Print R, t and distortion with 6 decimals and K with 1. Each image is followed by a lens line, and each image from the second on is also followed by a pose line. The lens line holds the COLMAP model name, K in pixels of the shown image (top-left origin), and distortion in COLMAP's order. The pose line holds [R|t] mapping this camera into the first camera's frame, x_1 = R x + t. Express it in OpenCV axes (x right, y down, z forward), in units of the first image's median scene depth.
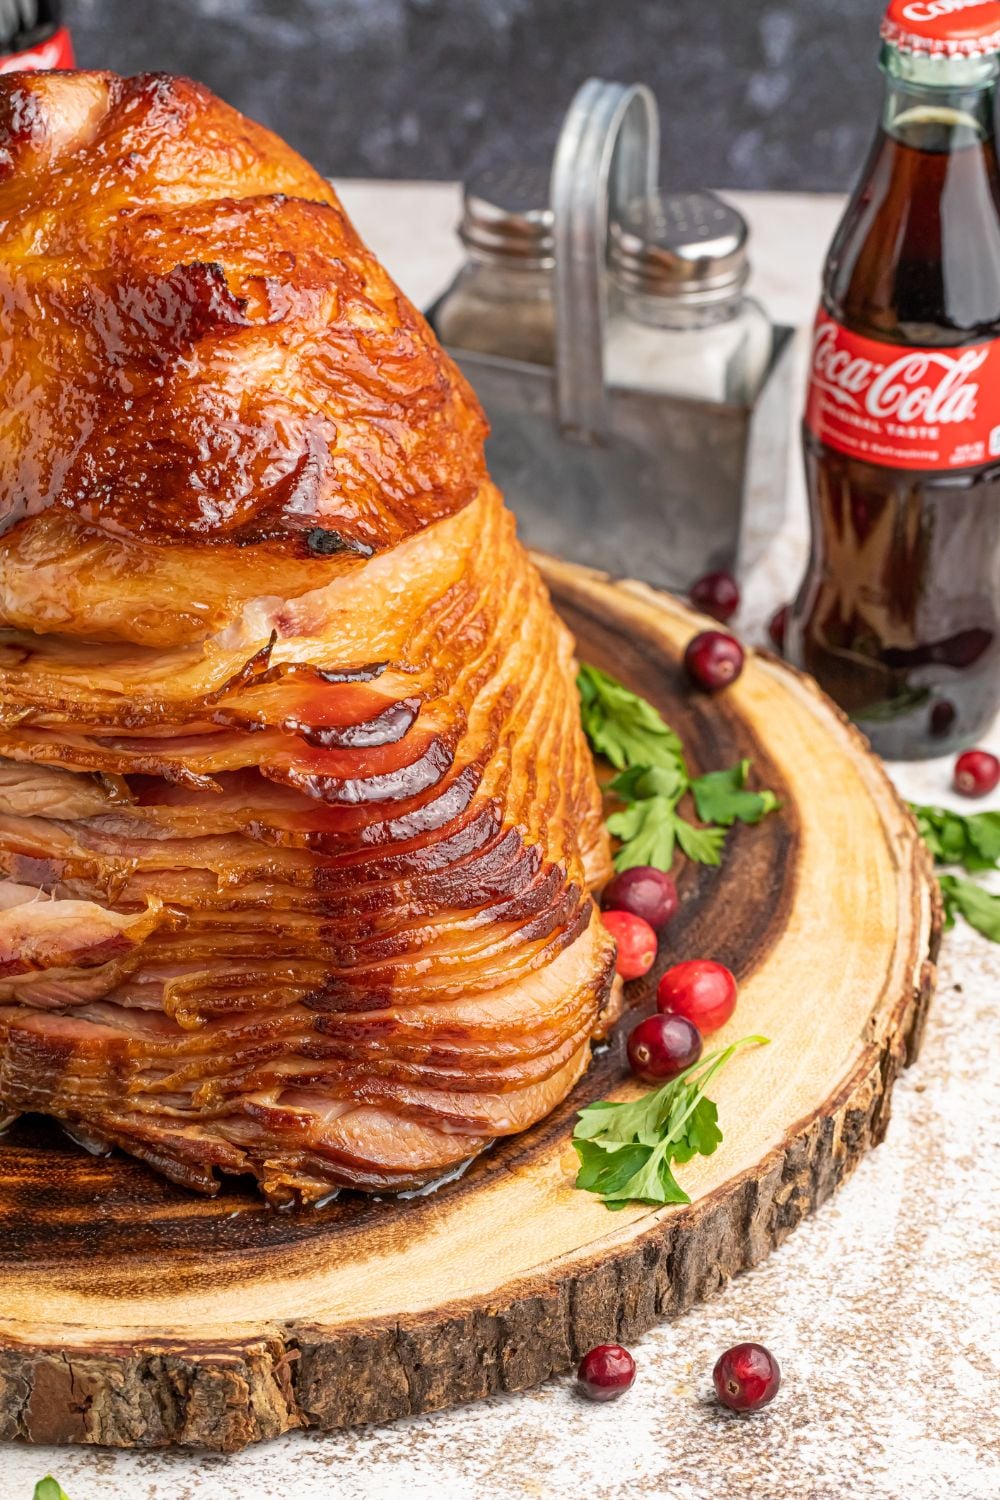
lens RADIAL K [[4792.4, 0, 500.0], [0, 4792.4, 750.0], [0, 0, 1]] dist [-0.103803, 2.342639]
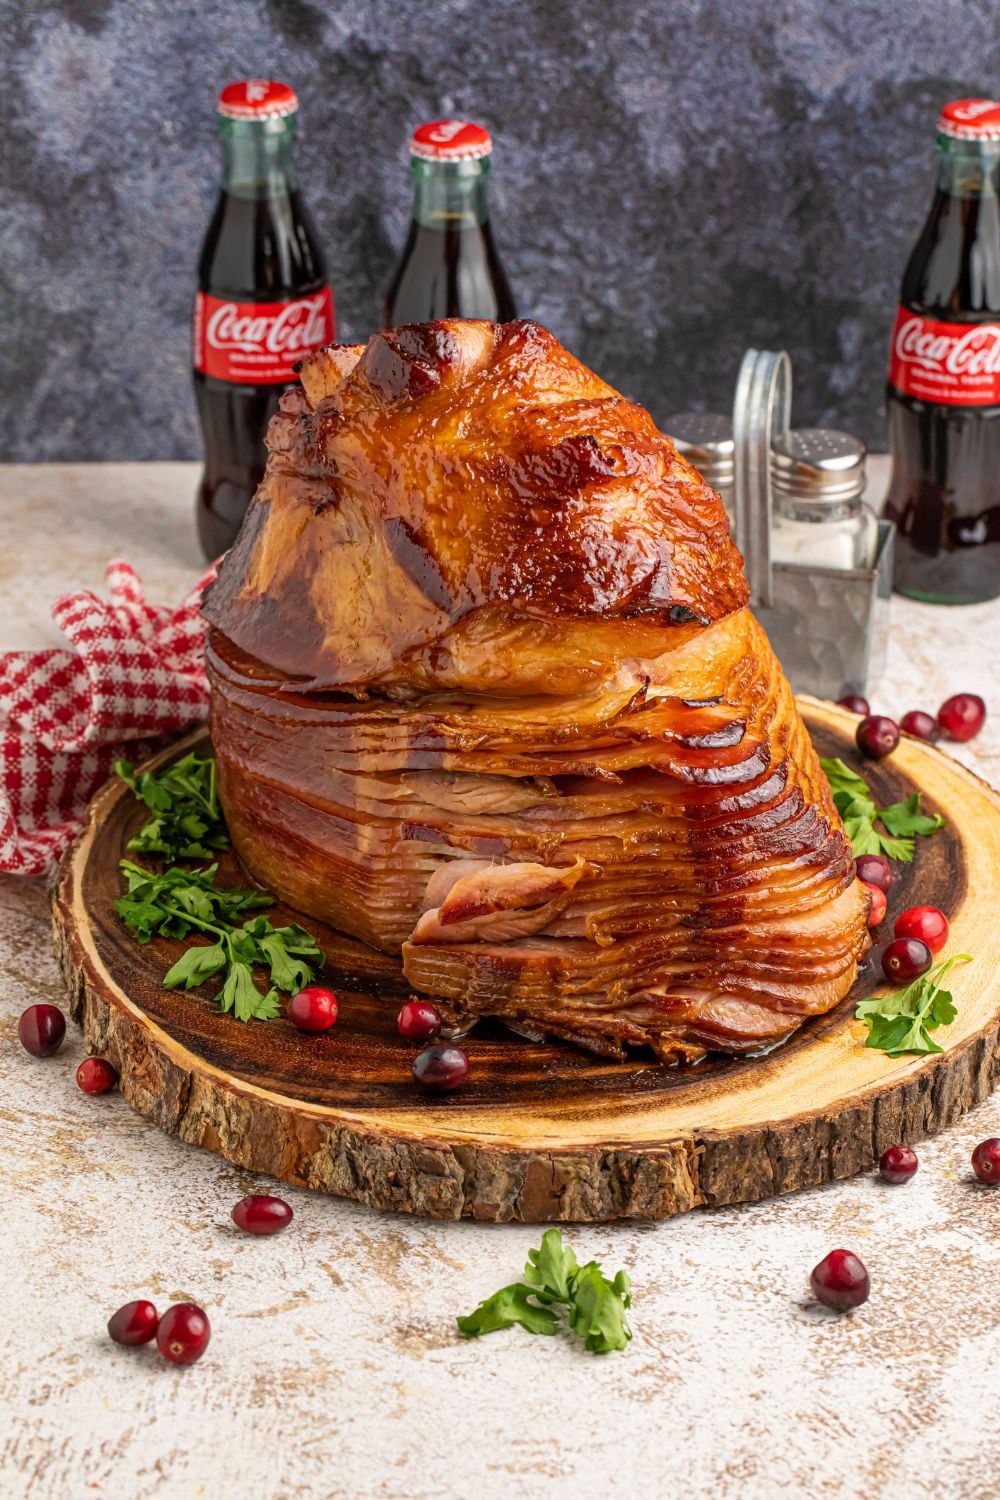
lens RADIAL K [[4683.5, 0, 500.0], [0, 4683.5, 750.0], [0, 0, 1]] dist [-0.143463, 2.350167]
pose [[0.995739, -0.037716, 0.084148, -0.215678], [0.046748, 0.993042, -0.108086, 0.152407], [-0.079486, 0.111559, 0.990574, -0.431225]]
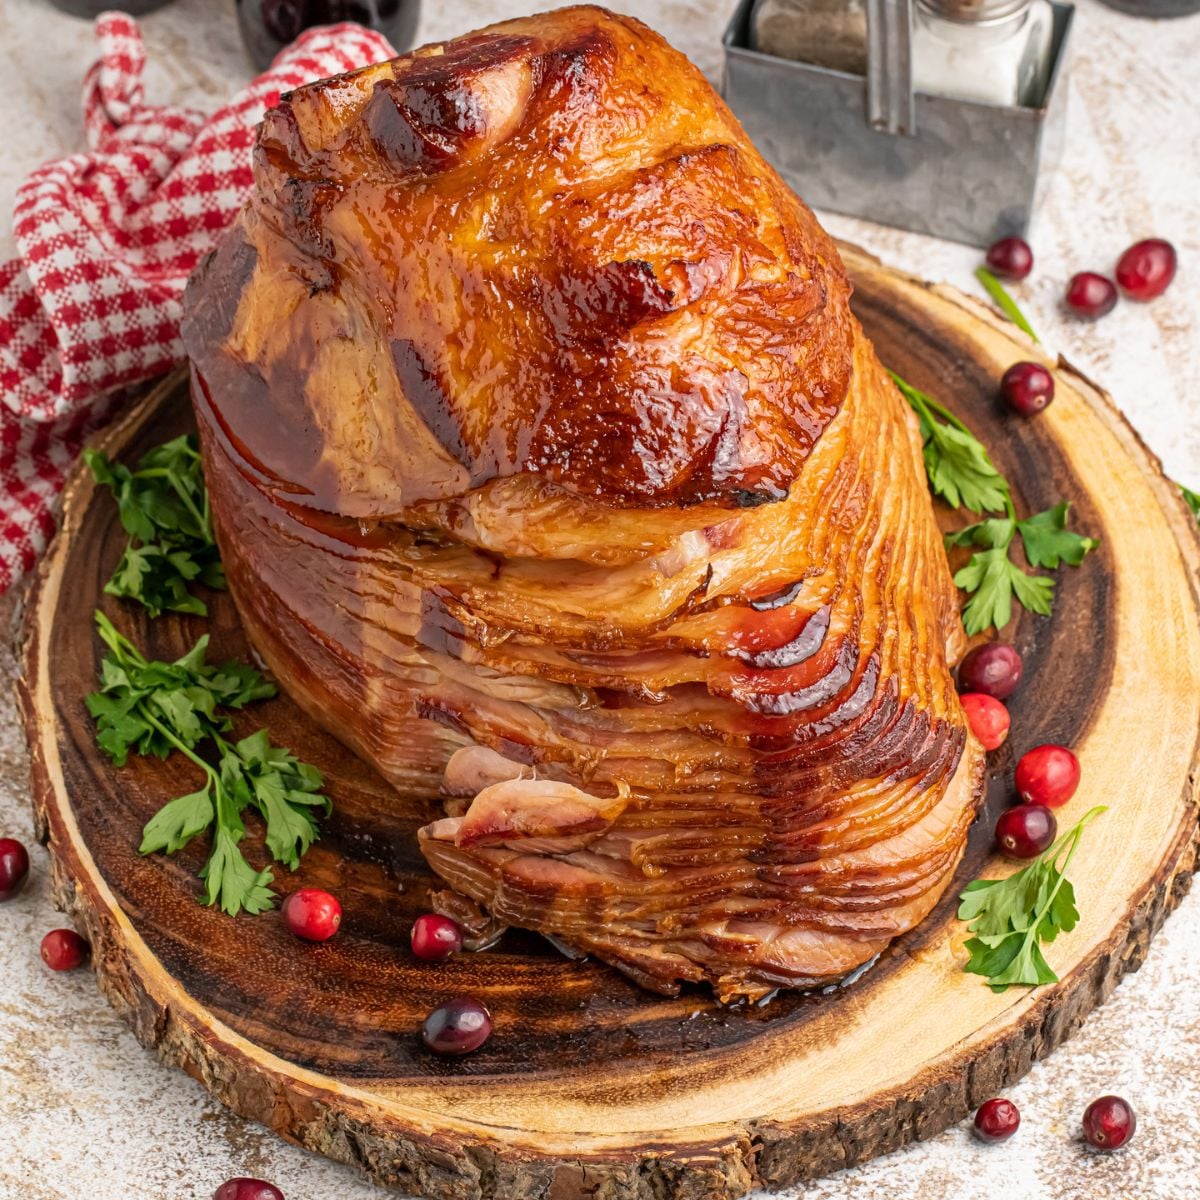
lens RADIAL K [[5455.9, 0, 600.2], [0, 5455.9, 639.8], [0, 0, 1]] dist [-0.175092, 2.249104]
pose [[0.998447, -0.051744, 0.020627, -0.104345], [0.043151, 0.952638, 0.301029, -0.423730], [-0.035227, -0.299671, 0.953392, -0.321559]]
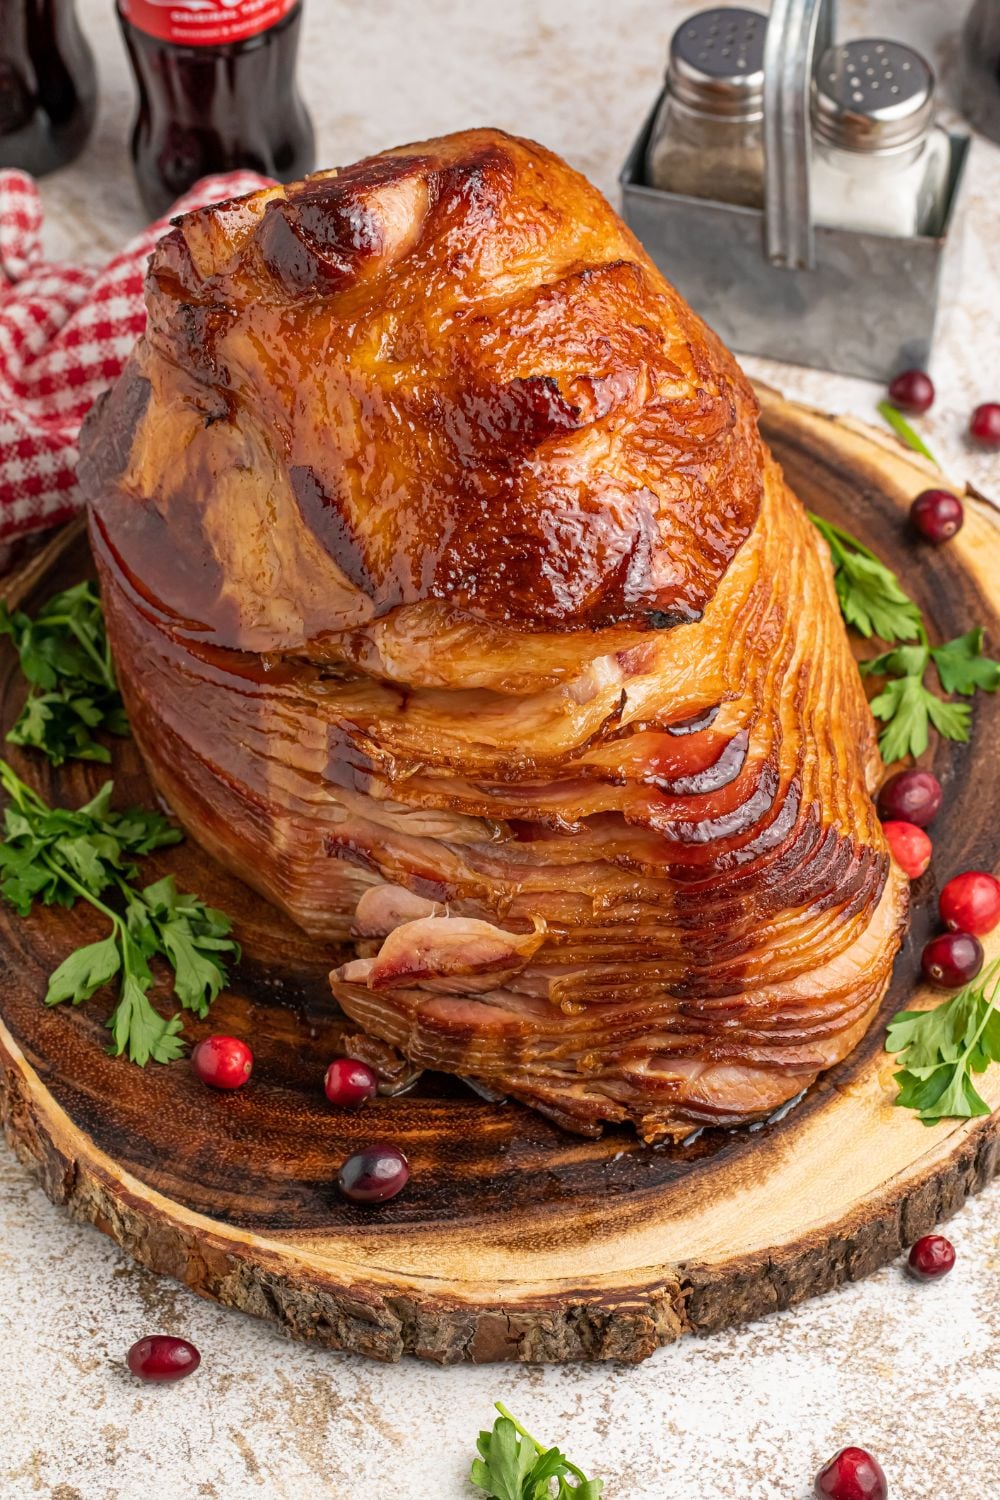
lens RADIAL K [[4683.5, 0, 500.0], [0, 4683.5, 750.0], [0, 0, 1]] dist [-0.143463, 2.350167]
pose [[0.996951, -0.074805, 0.022208, -0.103992], [0.065595, 0.957542, 0.280731, -0.335099], [-0.042265, -0.278419, 0.959529, -0.104590]]
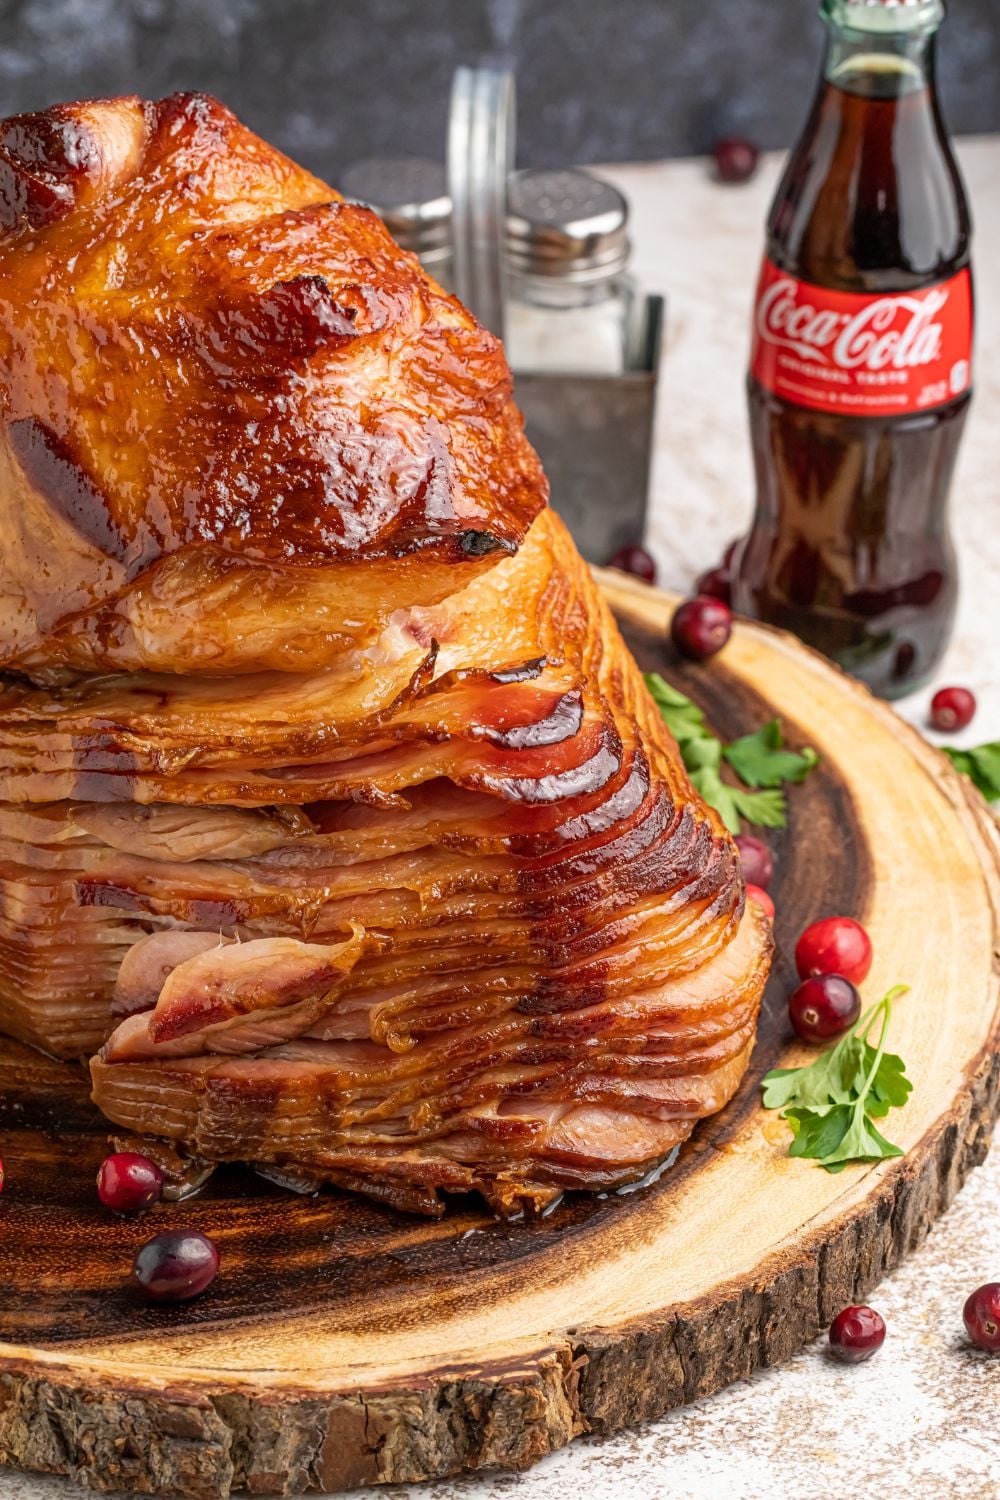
lens RADIAL K [[4792.4, 0, 500.0], [0, 4792.4, 750.0], [0, 0, 1]] dist [-0.103803, 2.342639]
pose [[0.970595, -0.126954, 0.204520, -0.238150], [0.127535, 0.991780, 0.010392, -0.010803], [-0.204159, 0.015997, 0.978807, 0.033654]]
